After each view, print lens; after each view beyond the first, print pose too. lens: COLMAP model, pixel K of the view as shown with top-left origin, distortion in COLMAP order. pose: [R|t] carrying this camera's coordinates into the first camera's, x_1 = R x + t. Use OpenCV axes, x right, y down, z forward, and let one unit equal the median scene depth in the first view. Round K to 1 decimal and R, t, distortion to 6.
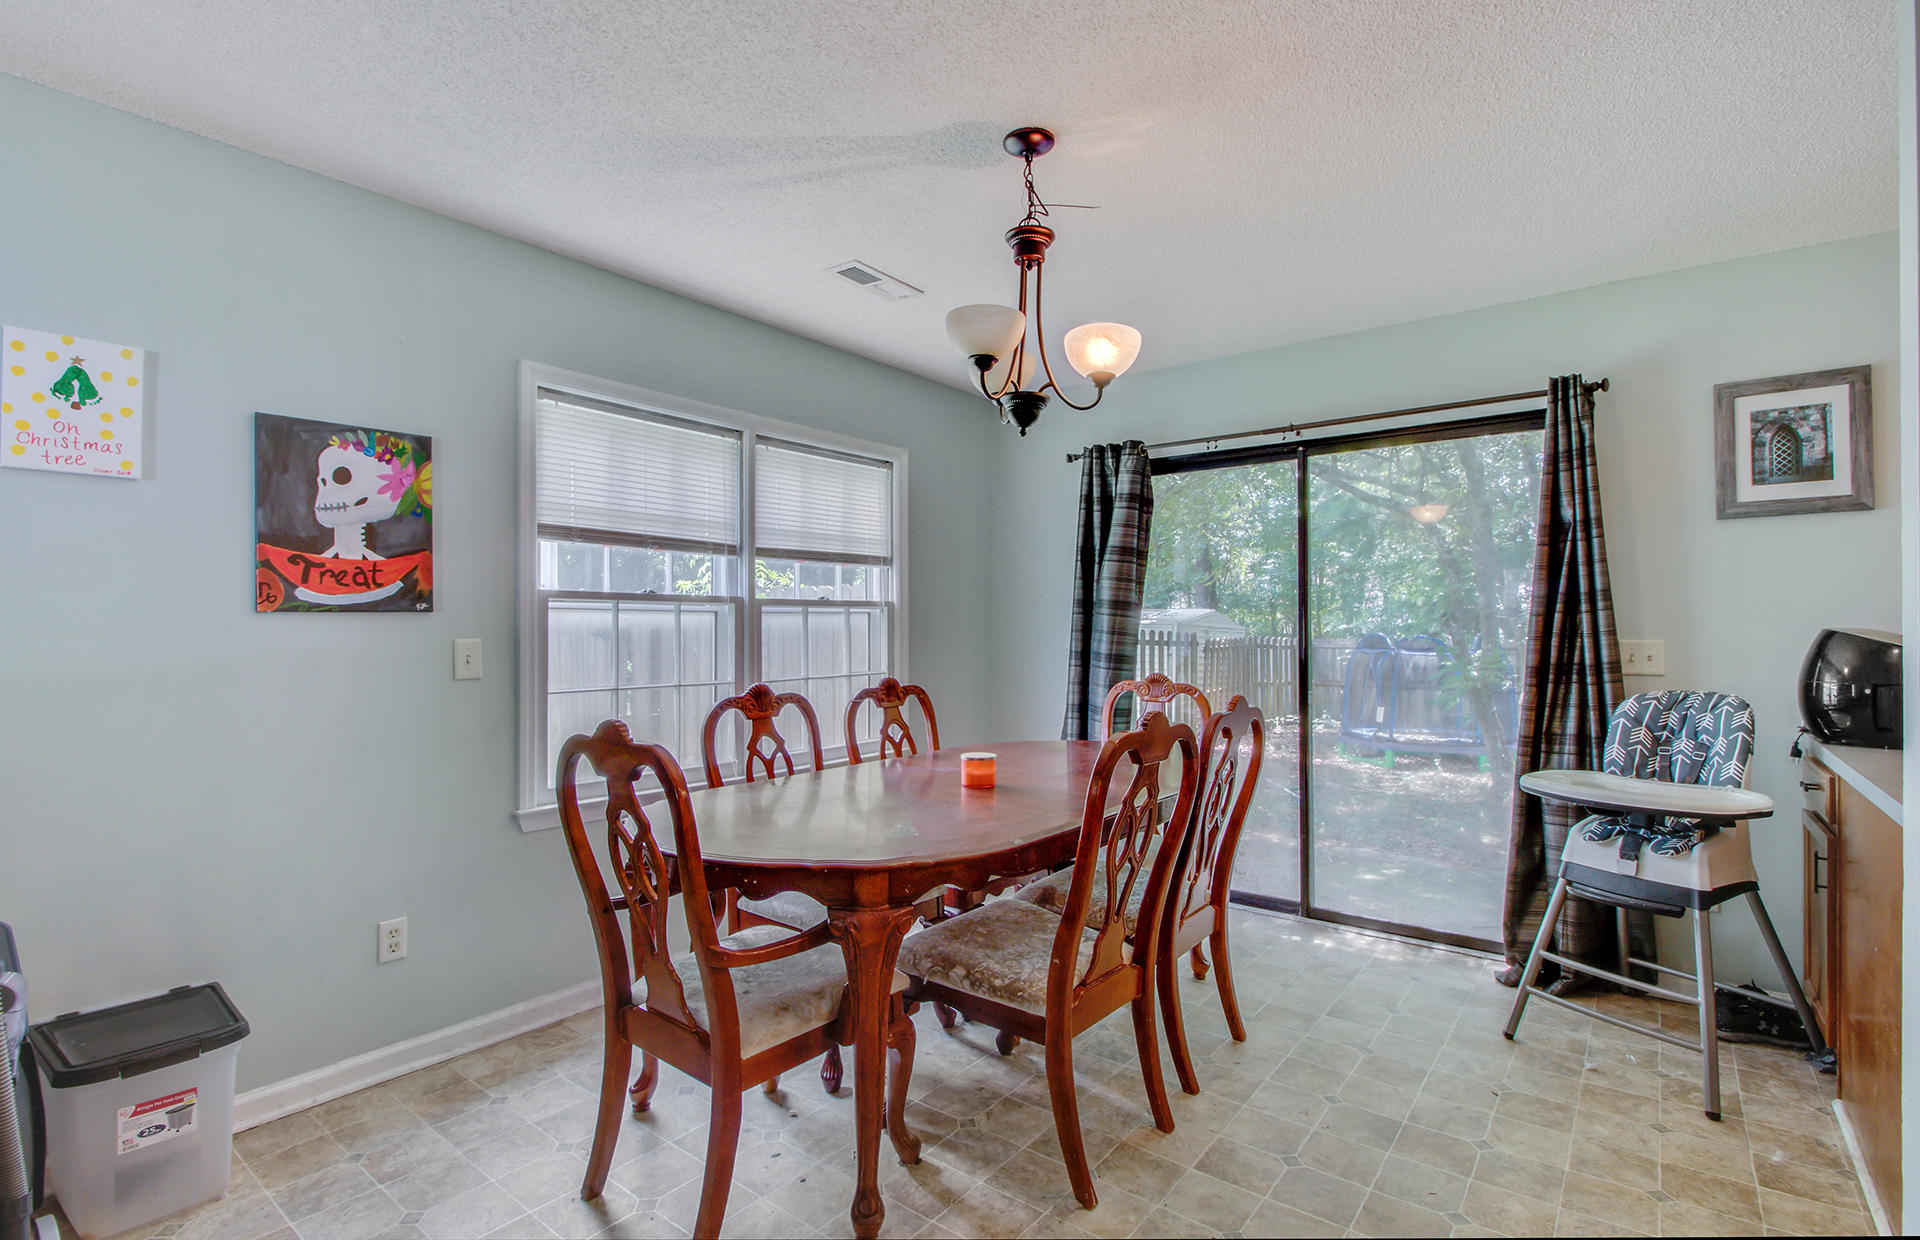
lens RADIAL K [[861.5, 0, 952.2], [0, 861.5, 621.6], [0, 0, 1]] dist [-0.001925, -0.000057]
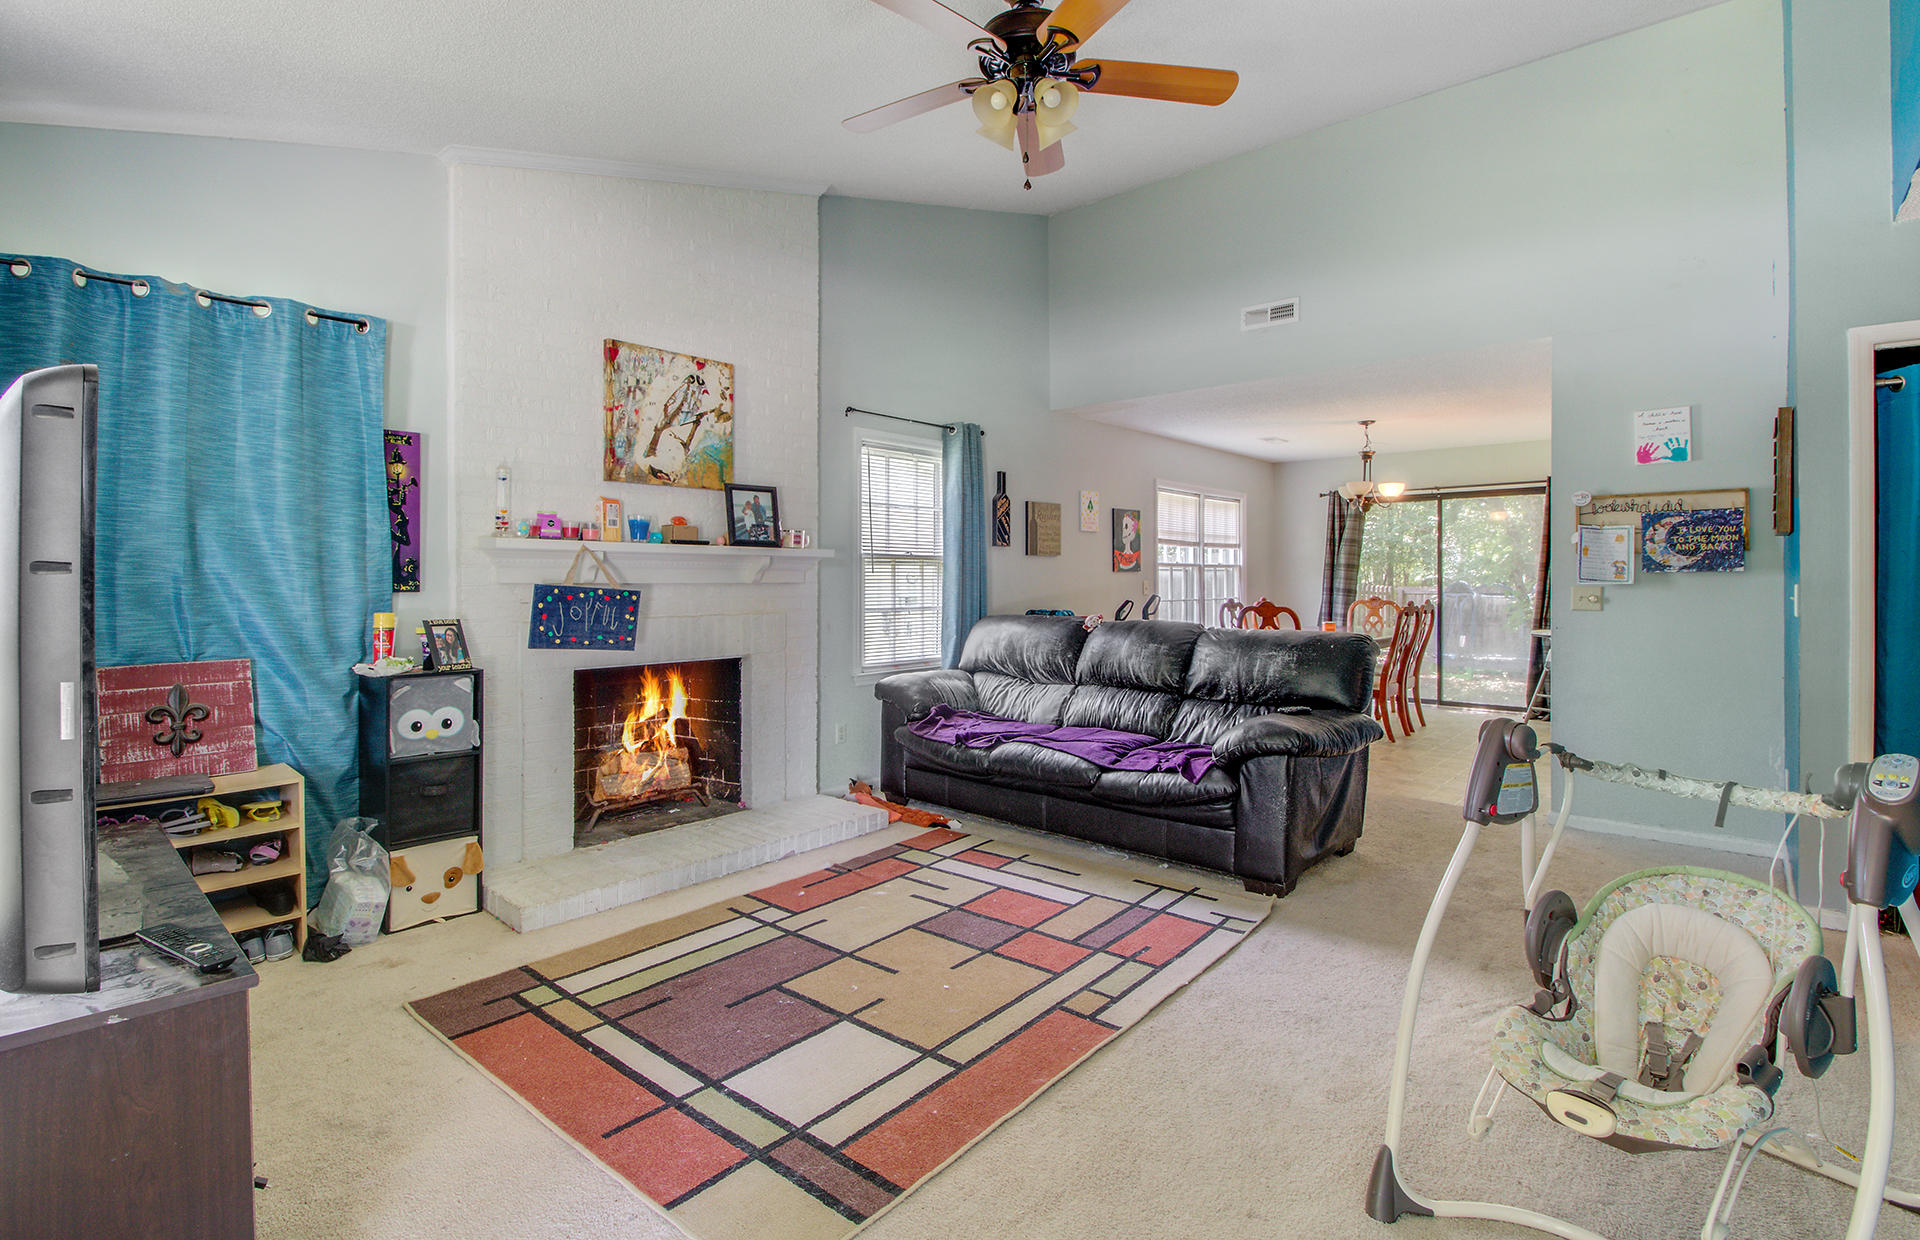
lens RADIAL K [[861.5, 0, 965.1], [0, 861.5, 582.4], [0, 0, 1]] dist [-0.001925, -0.000057]
pose [[0.998524, 0.000551, -0.054303, -0.730962], [0.000154, 0.999916, 0.012979, -0.007619], [0.054306, -0.012968, 0.998440, -1.357202]]
